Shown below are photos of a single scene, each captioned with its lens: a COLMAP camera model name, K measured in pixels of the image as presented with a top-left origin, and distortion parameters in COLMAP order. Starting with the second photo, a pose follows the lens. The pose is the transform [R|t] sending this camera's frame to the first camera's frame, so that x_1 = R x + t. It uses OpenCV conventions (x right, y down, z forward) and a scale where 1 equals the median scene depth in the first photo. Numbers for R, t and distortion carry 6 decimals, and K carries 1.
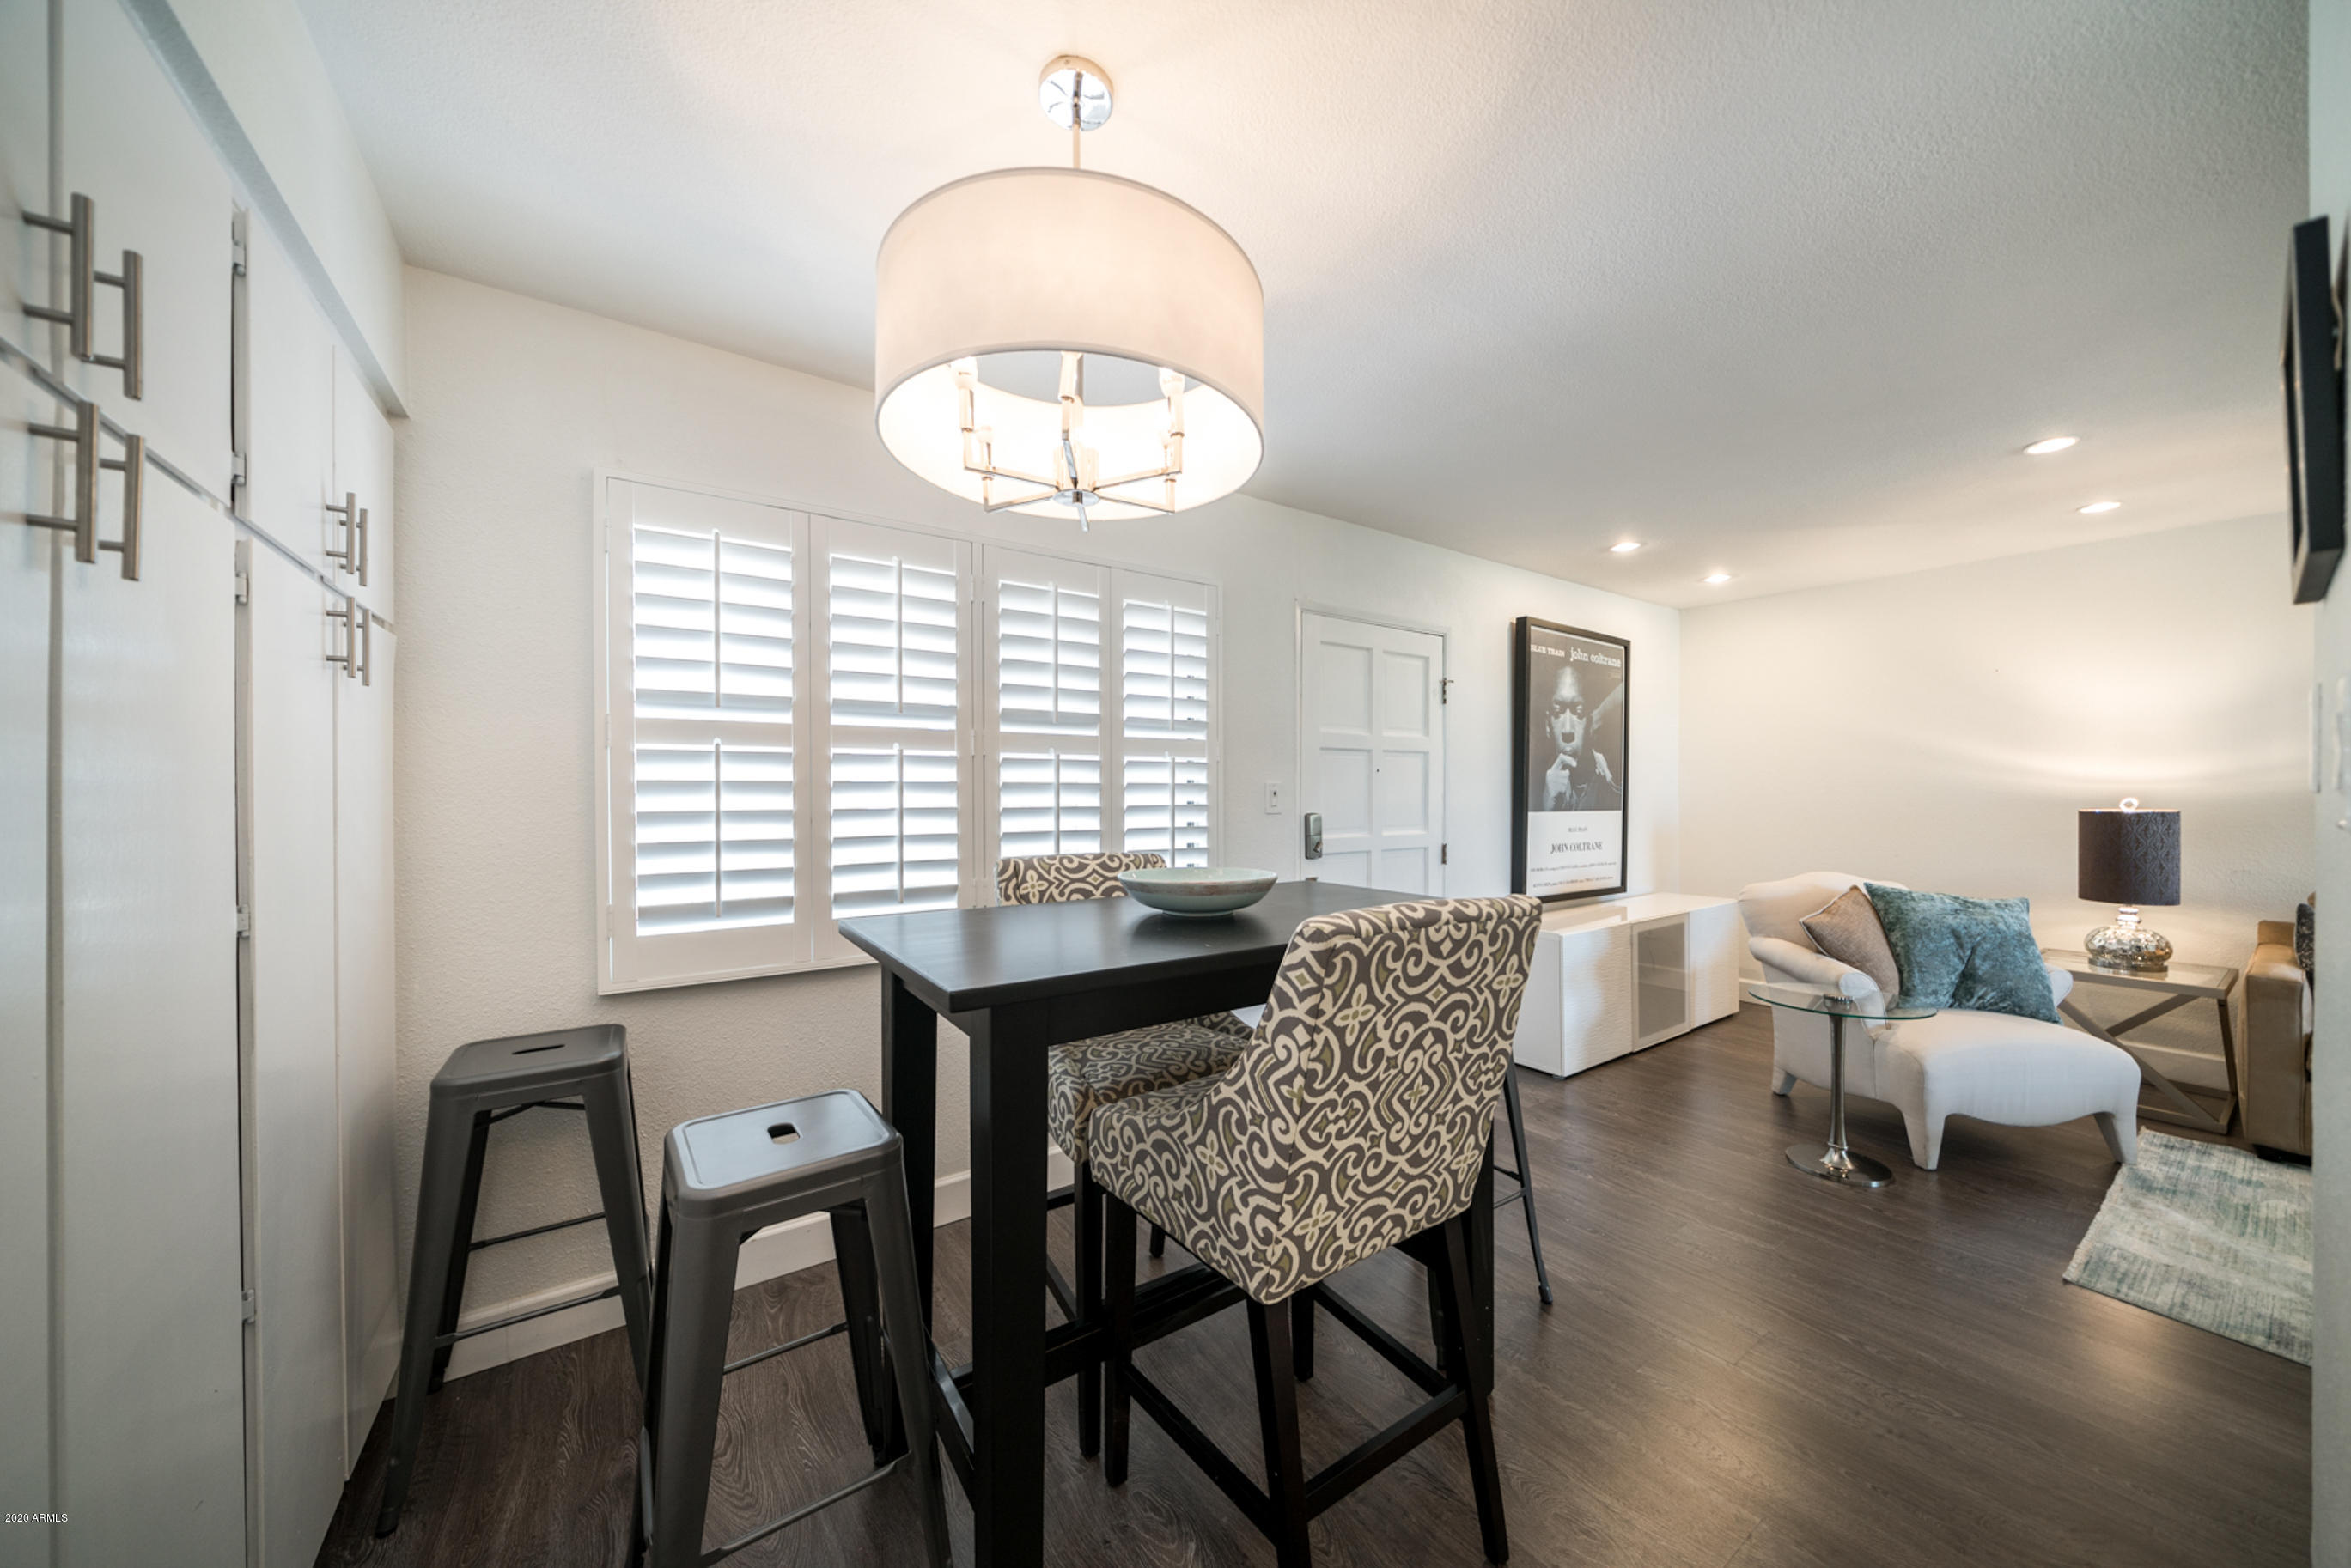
lens RADIAL K [[800.2, 0, 1172.0], [0, 800.2, 793.9], [0, 0, 1]] dist [-0.006621, 0.000061]
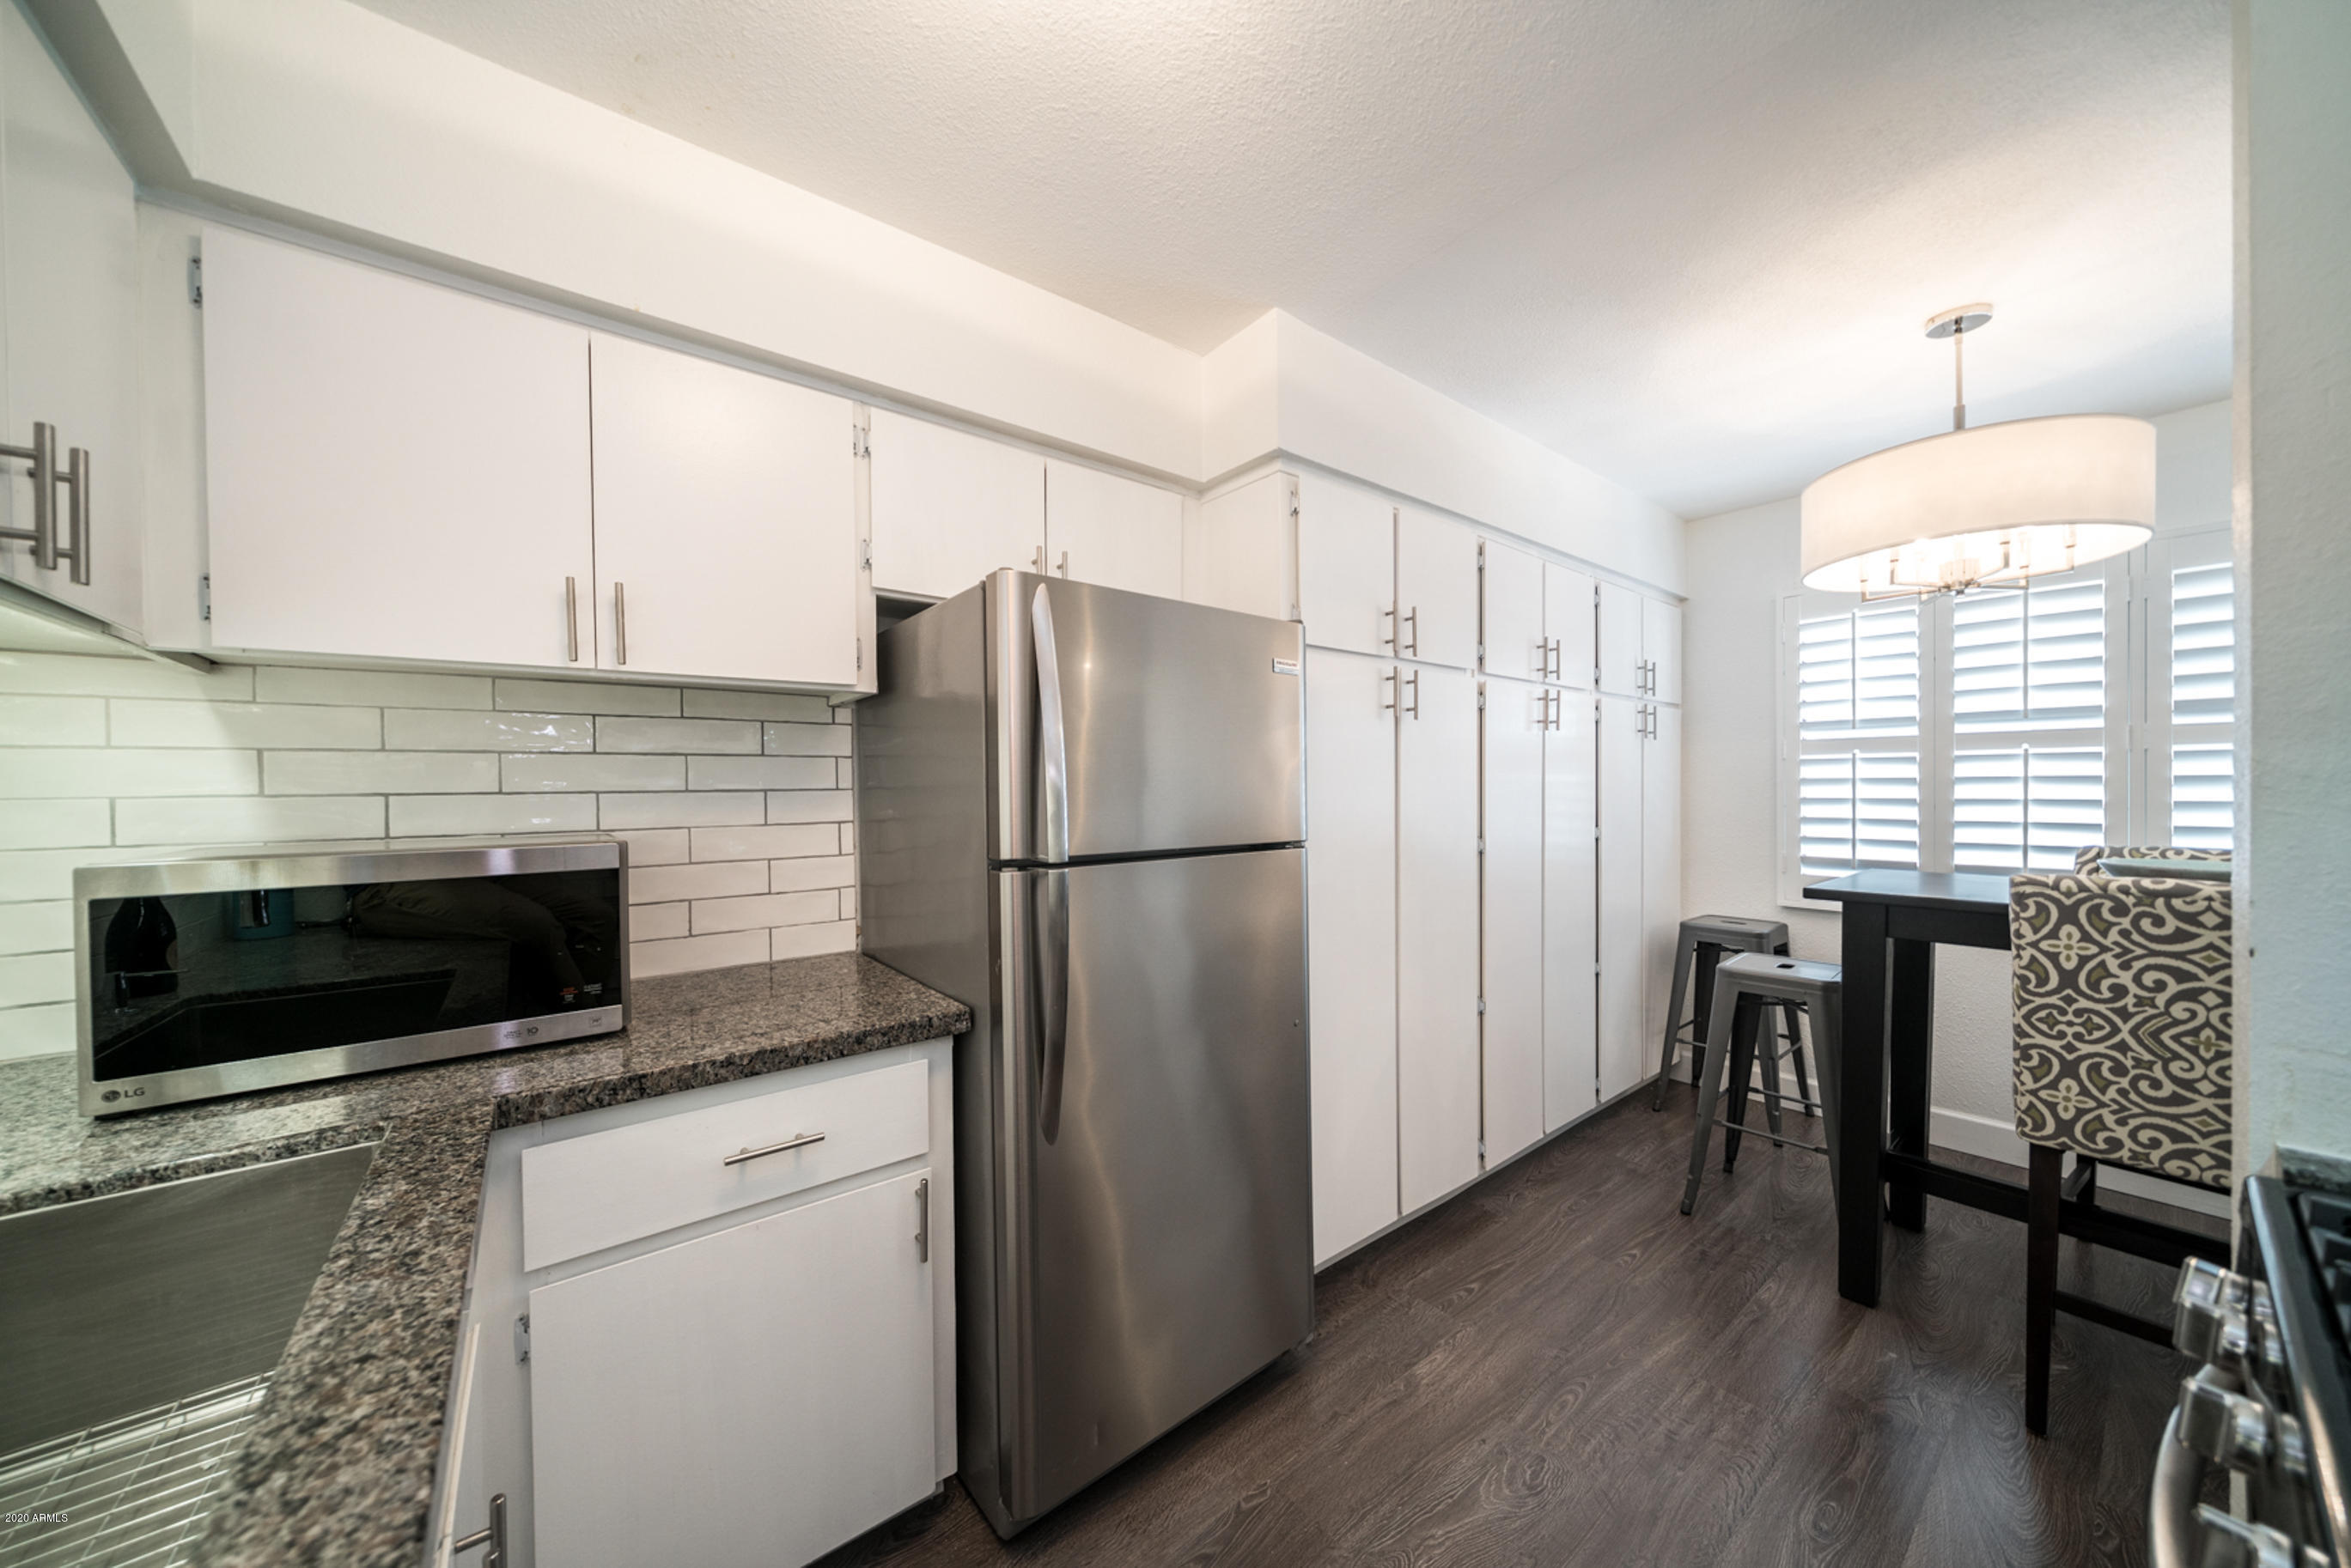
lens RADIAL K [[800.2, 0, 1172.0], [0, 800.2, 793.9], [0, 0, 1]] dist [-0.006621, 0.000061]
pose [[0.062177, 0.013129, -0.997979, 1.451105], [0.005163, 0.999896, 0.013476, -0.021893], [0.998052, -0.005990, 0.062103, -0.639464]]
